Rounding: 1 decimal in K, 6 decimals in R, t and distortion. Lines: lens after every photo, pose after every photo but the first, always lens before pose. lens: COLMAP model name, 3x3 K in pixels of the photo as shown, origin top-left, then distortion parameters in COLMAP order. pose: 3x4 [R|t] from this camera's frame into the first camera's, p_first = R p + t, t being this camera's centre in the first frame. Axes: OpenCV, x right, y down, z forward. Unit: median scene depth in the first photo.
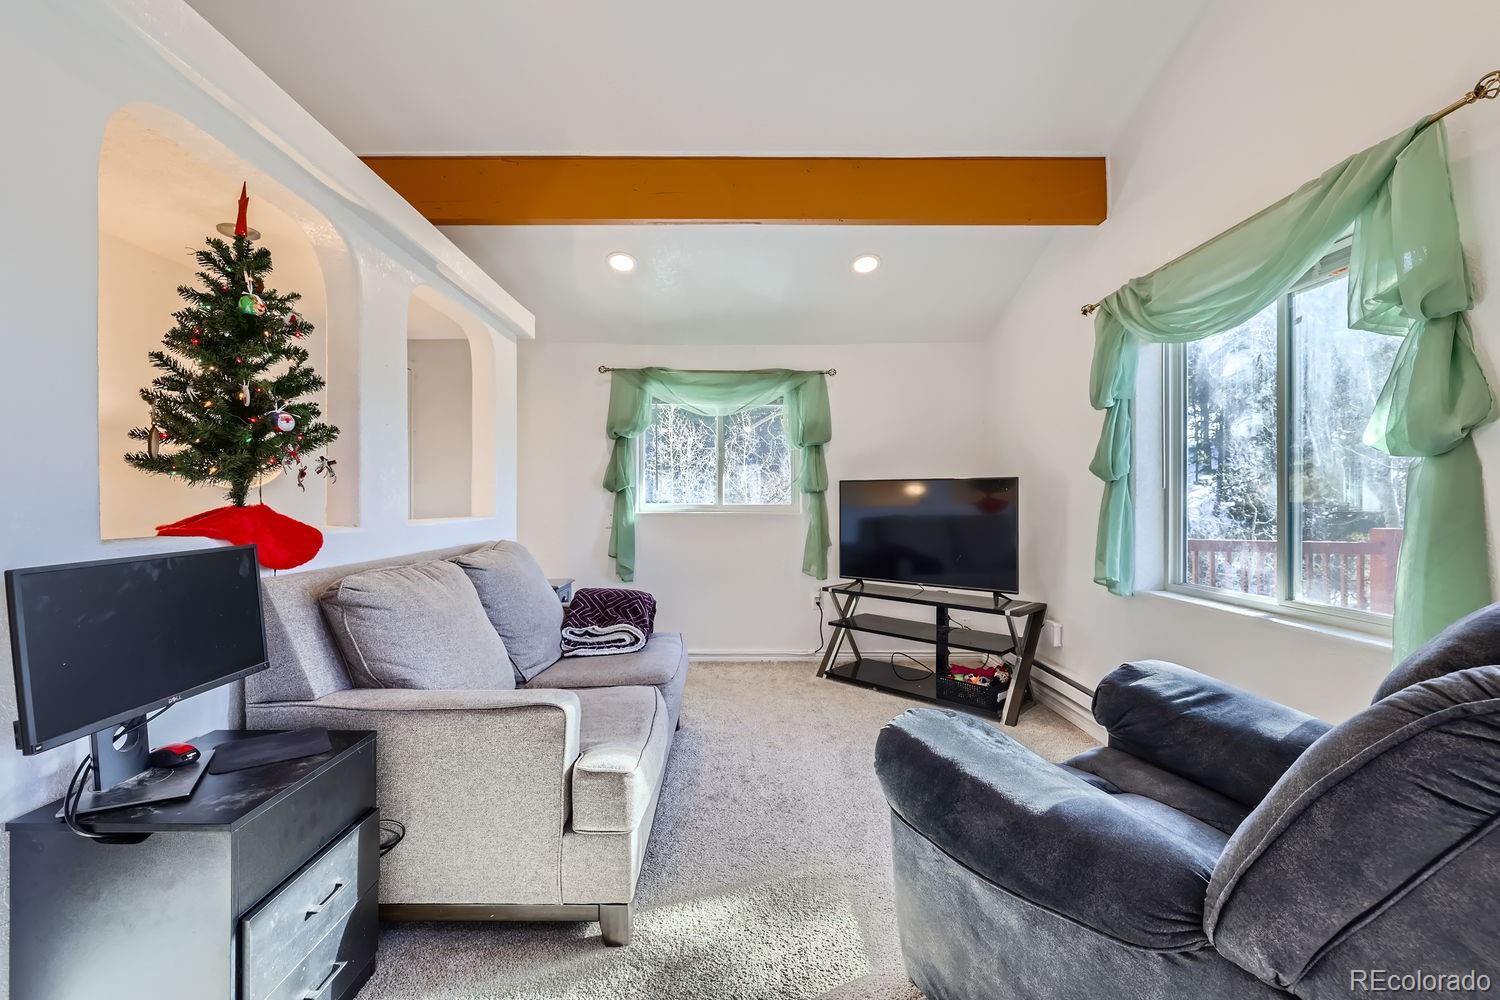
lens RADIAL K [[634.0, 0, 740.2], [0, 634.0, 496.2], [0, 0, 1]] dist [0.006411, -0.001396]
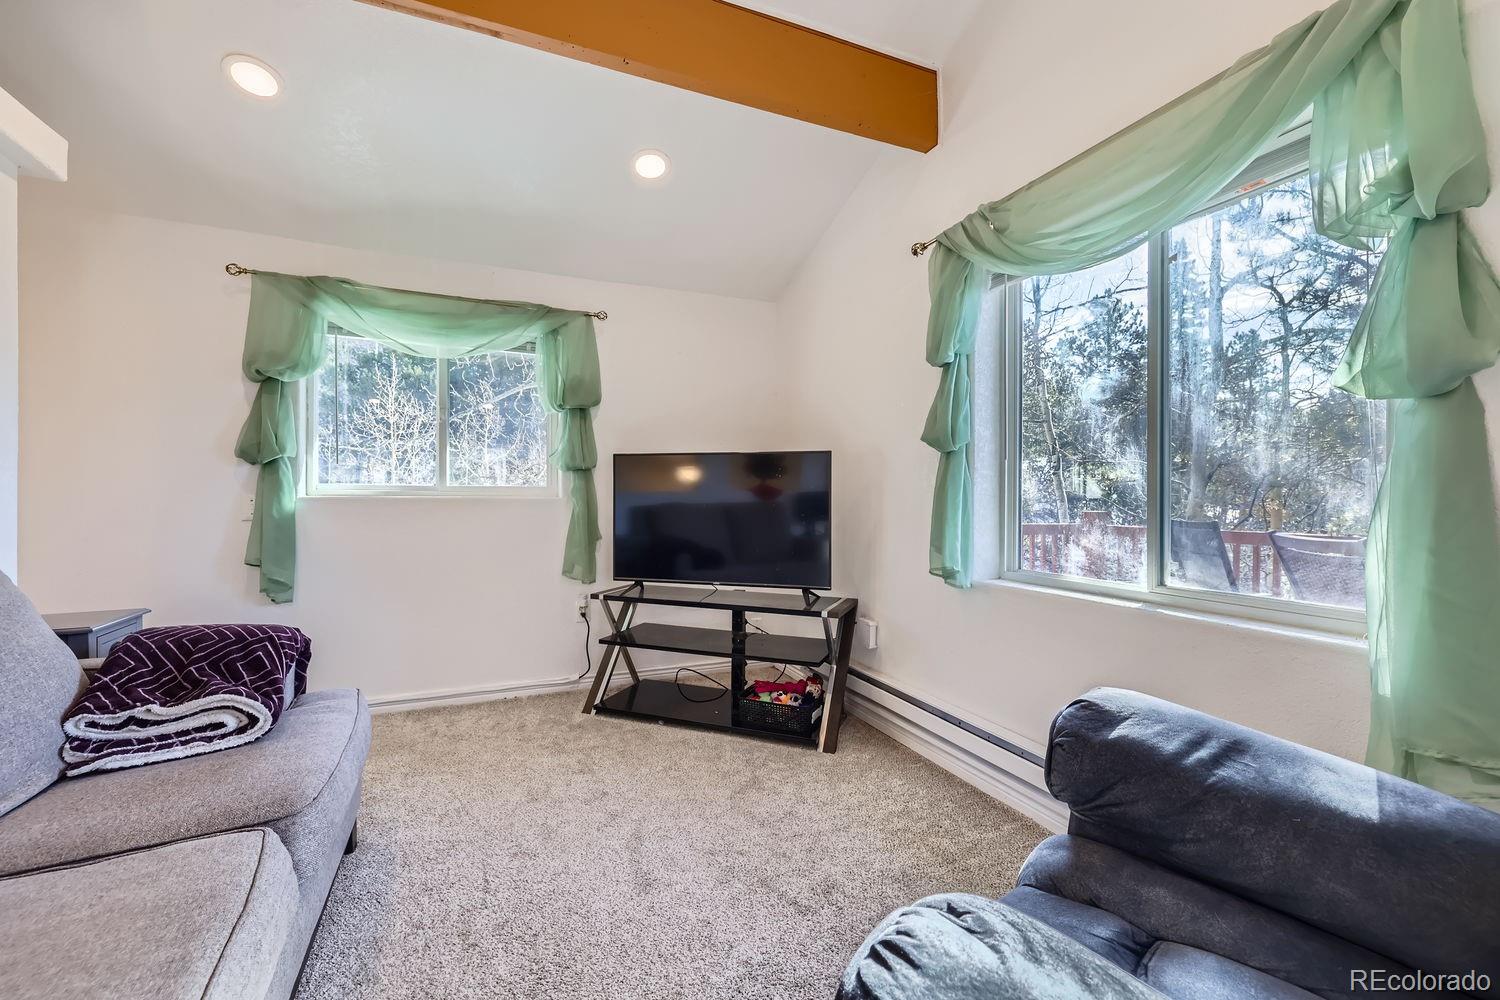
lens RADIAL K [[634.0, 0, 748.9], [0, 634.0, 496.2], [0, 0, 1]] dist [0.006411, -0.001396]
pose [[0.922281, 0.000470, 0.386521, 0.015355], [-0.003570, 0.999967, 0.007302, 0.027750], [-0.386505, -0.008114, 0.922252, 0.310251]]
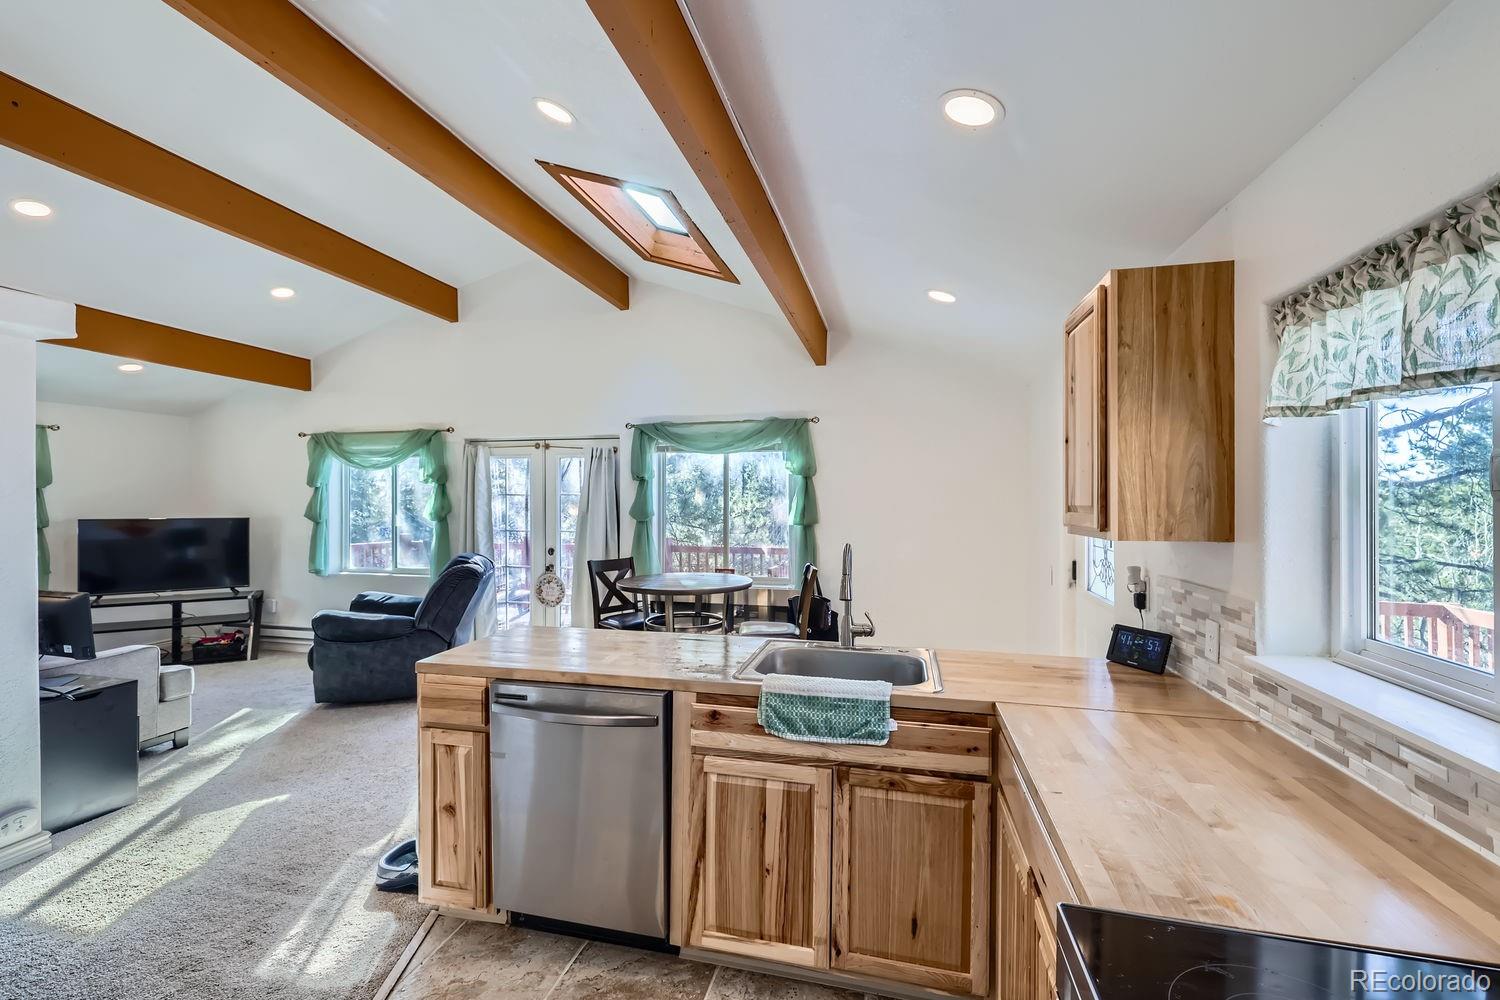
lens RADIAL K [[634.0, 0, 747.2], [0, 634.0, 503.3], [0, 0, 1]] dist [0.006411, -0.001396]
pose [[0.241935, -0.004975, 0.970280, -1.029342], [-0.009191, 0.999930, 0.007419, -0.107847], [-0.970249, -0.010713, 0.241873, -0.813585]]
